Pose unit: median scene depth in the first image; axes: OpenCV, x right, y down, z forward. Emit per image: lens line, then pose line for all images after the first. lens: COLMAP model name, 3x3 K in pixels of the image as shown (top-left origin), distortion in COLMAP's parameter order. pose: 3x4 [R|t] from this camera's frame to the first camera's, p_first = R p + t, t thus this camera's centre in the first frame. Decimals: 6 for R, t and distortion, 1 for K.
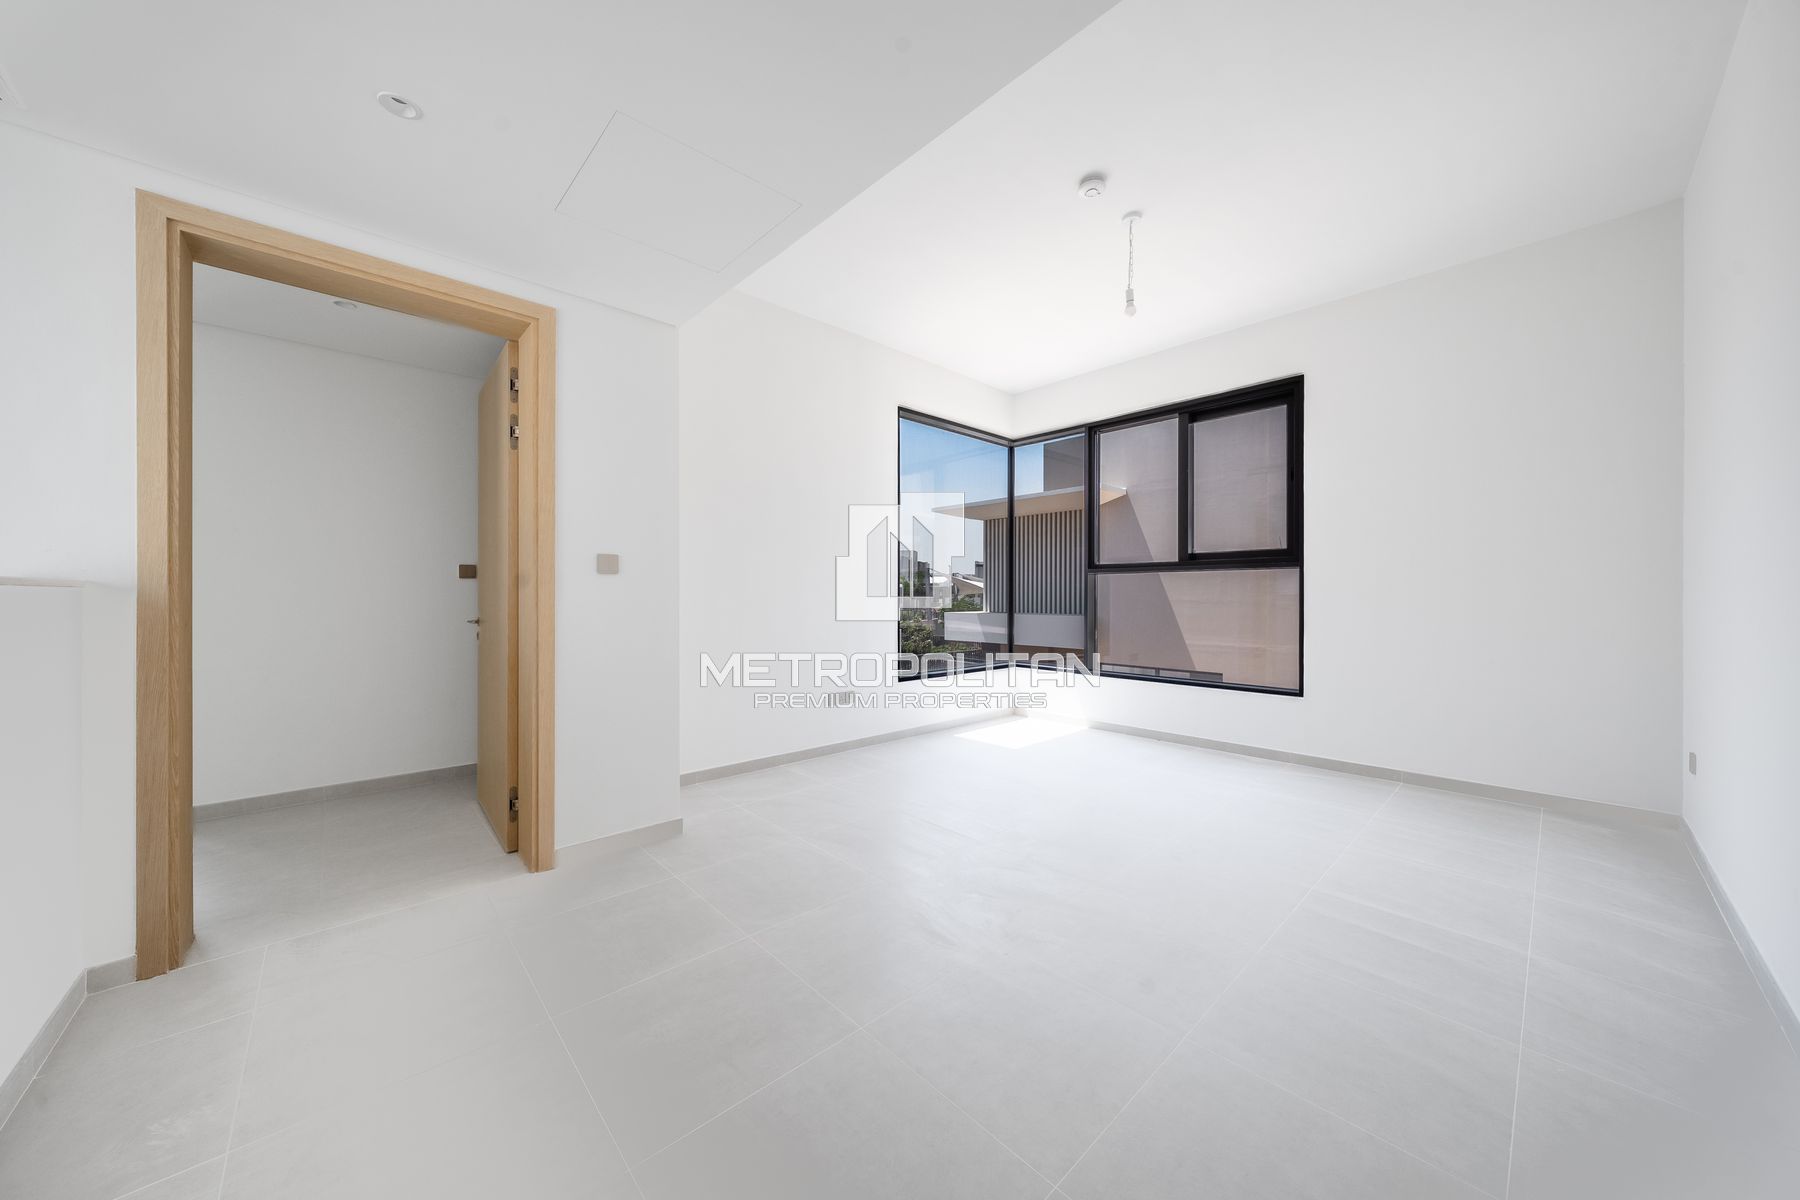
lens RADIAL K [[611.1, 0, 900.0], [0, 611.1, 600.0], [0, 0, 1]] dist [-0.026496, 0.000014]
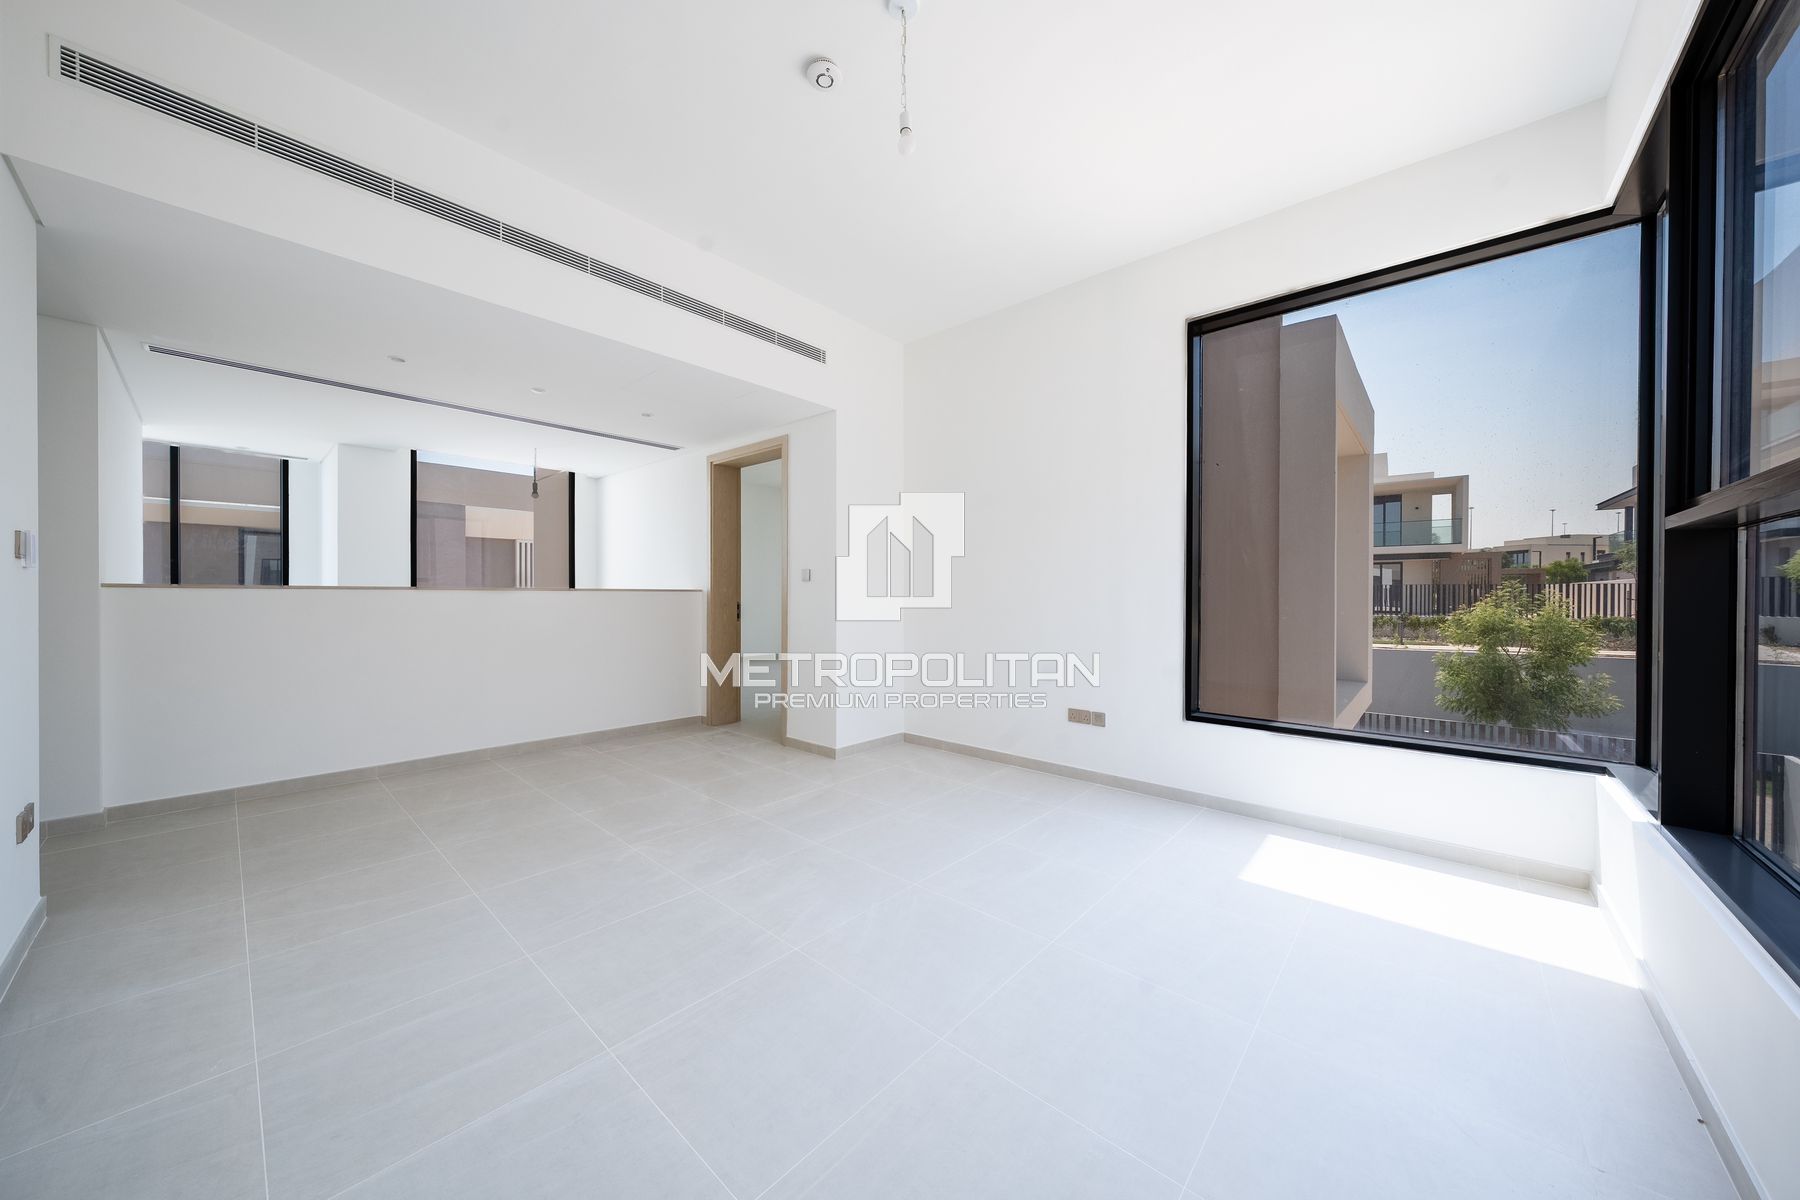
lens RADIAL K [[611.1, 0, 900.0], [0, 611.1, 600.0], [0, 0, 1]] dist [-0.026496, 0.000014]
pose [[0.091163, 0.009572, -0.995790, 0.803603], [-0.003506, 0.999951, 0.009291, -0.008327], [0.995830, 0.002644, 0.091192, 0.747346]]
